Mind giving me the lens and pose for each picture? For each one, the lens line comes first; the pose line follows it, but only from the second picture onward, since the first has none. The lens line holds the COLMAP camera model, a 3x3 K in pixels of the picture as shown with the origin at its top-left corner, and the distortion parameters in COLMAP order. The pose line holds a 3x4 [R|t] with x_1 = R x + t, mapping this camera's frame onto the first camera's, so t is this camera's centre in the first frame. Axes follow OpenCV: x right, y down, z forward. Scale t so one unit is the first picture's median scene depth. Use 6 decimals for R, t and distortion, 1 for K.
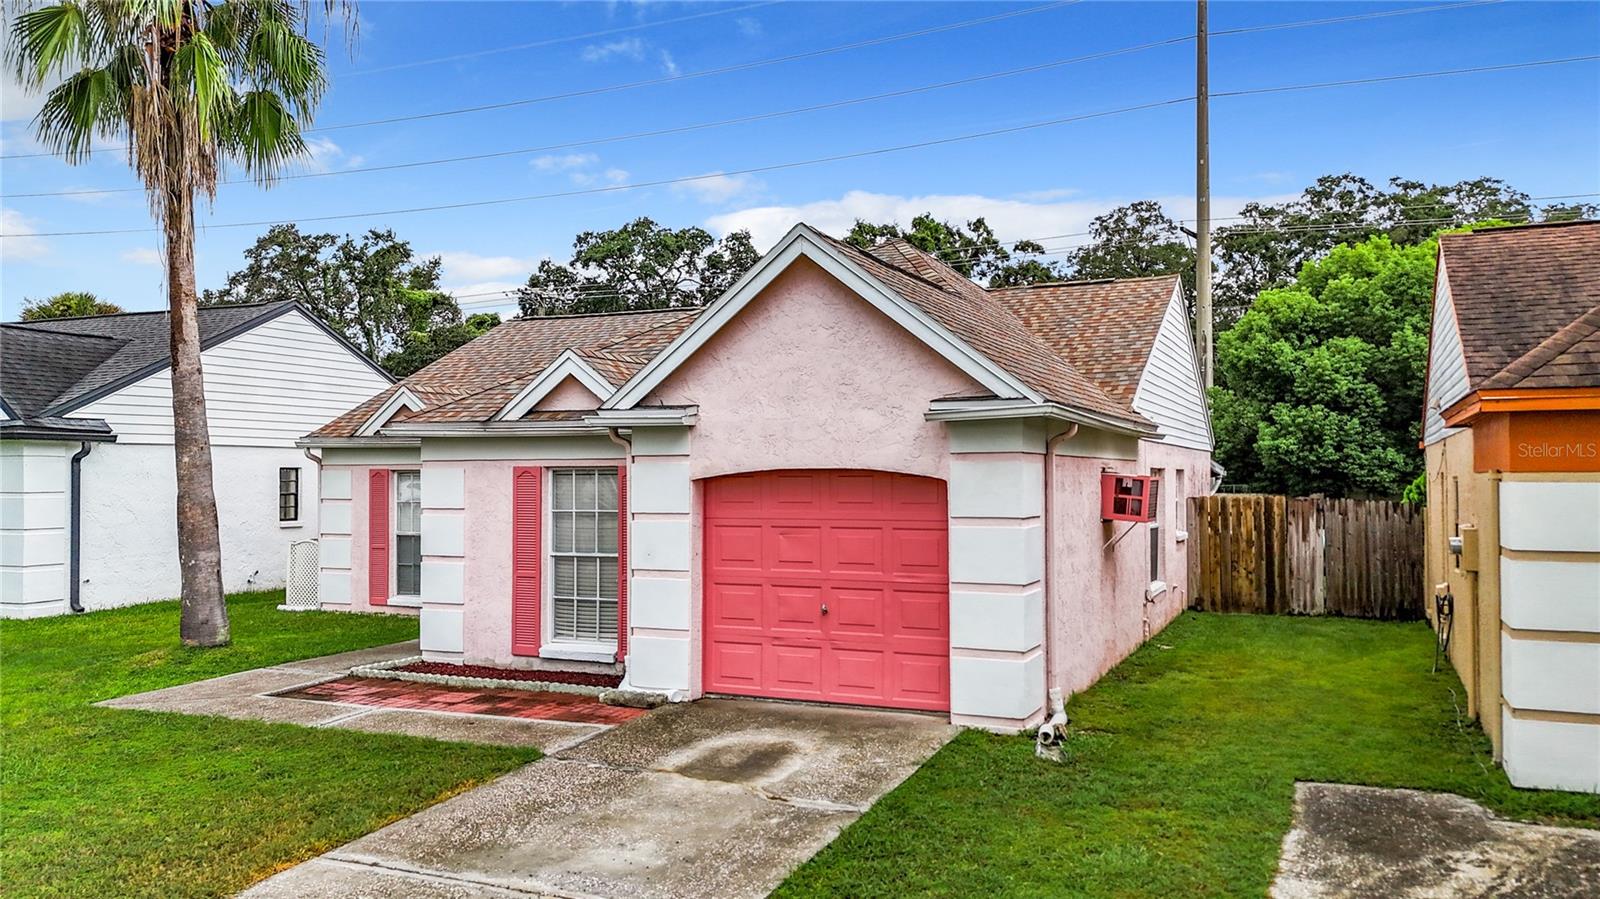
lens RADIAL K [[1210.3, 0, 843.8], [0, 1210.3, 450.9], [0, 0, 1]] dist [0.035006, -0.017624]
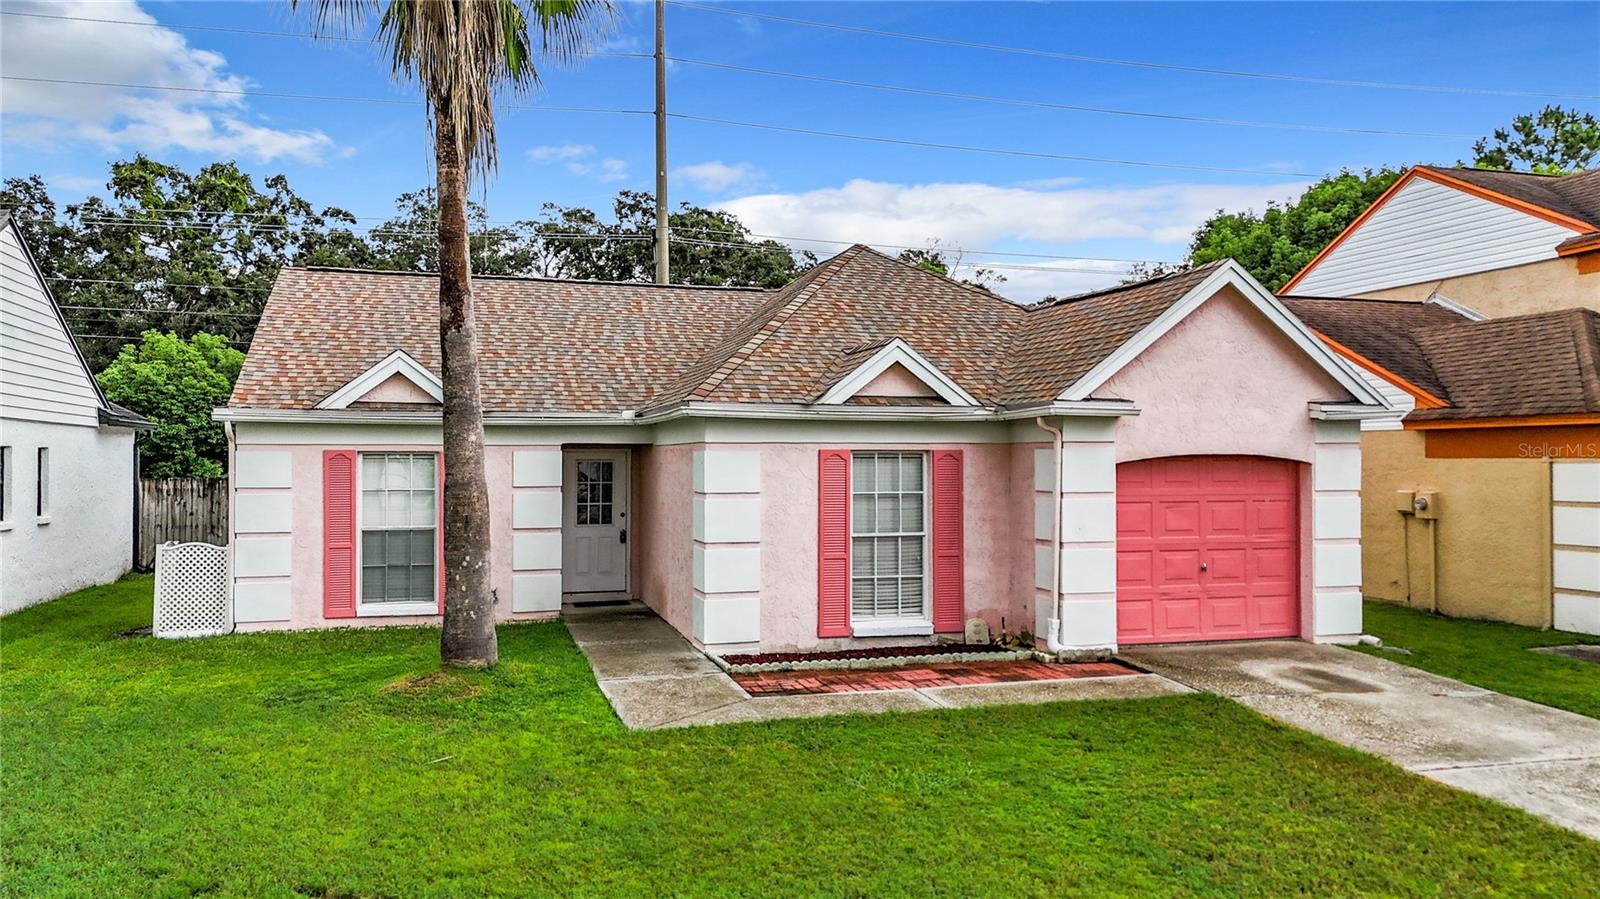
lens RADIAL K [[1210.3, 0, 812.4], [0, 1210.3, 448.2], [0, 0, 1]] dist [0.035006, -0.017624]
pose [[0.769933, 0.007724, 0.638078, -0.950115], [-0.014843, 0.999873, 0.005807, 0.006277], [-0.637952, -0.013942, 0.769950, 0.250884]]
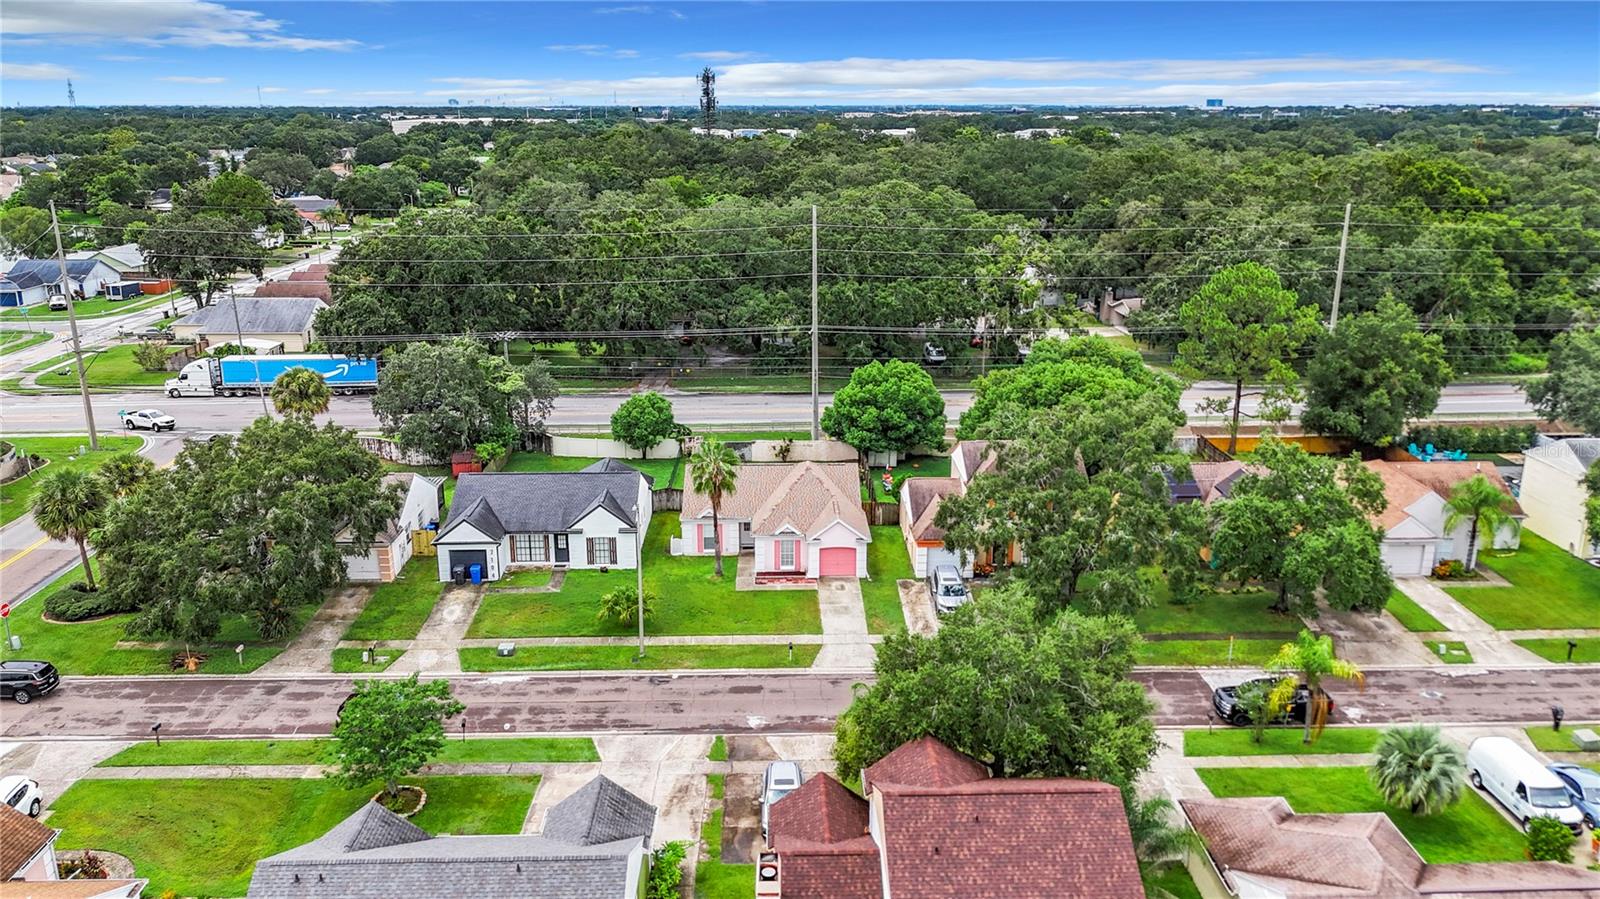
lens RADIAL K [[1210.3, 0, 819.0], [0, 1210.3, 426.0], [0, 0, 1]] dist [0.035006, -0.017624]
pose [[0.906003, -0.105530, 0.409904, -2.598883], [-0.010826, 0.962327, 0.271679, -2.281007], [-0.423132, -0.250579, 0.870729, -4.402741]]
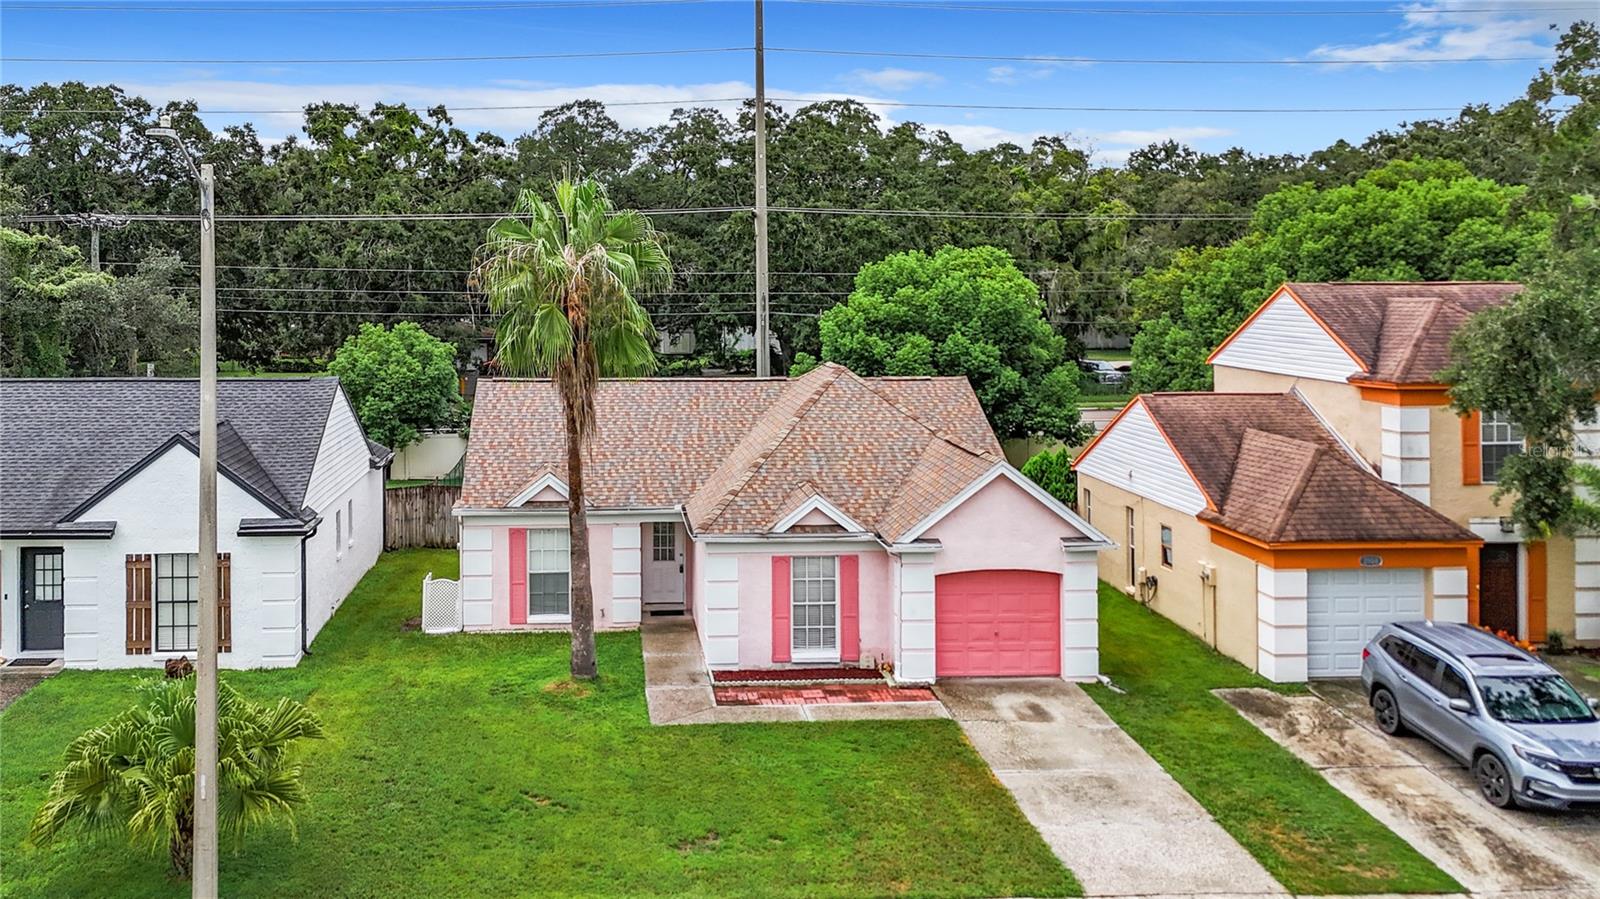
lens RADIAL K [[1406.3, 0, 687.8], [0, 1406.3, 288.6], [0, 0, 1]] dist [0.057296, -0.025258]
pose [[0.892284, -0.004506, 0.451453, -1.374843], [-0.010229, 0.999492, 0.030194, -0.461721], [-0.451359, -0.031560, 0.891784, -0.813614]]
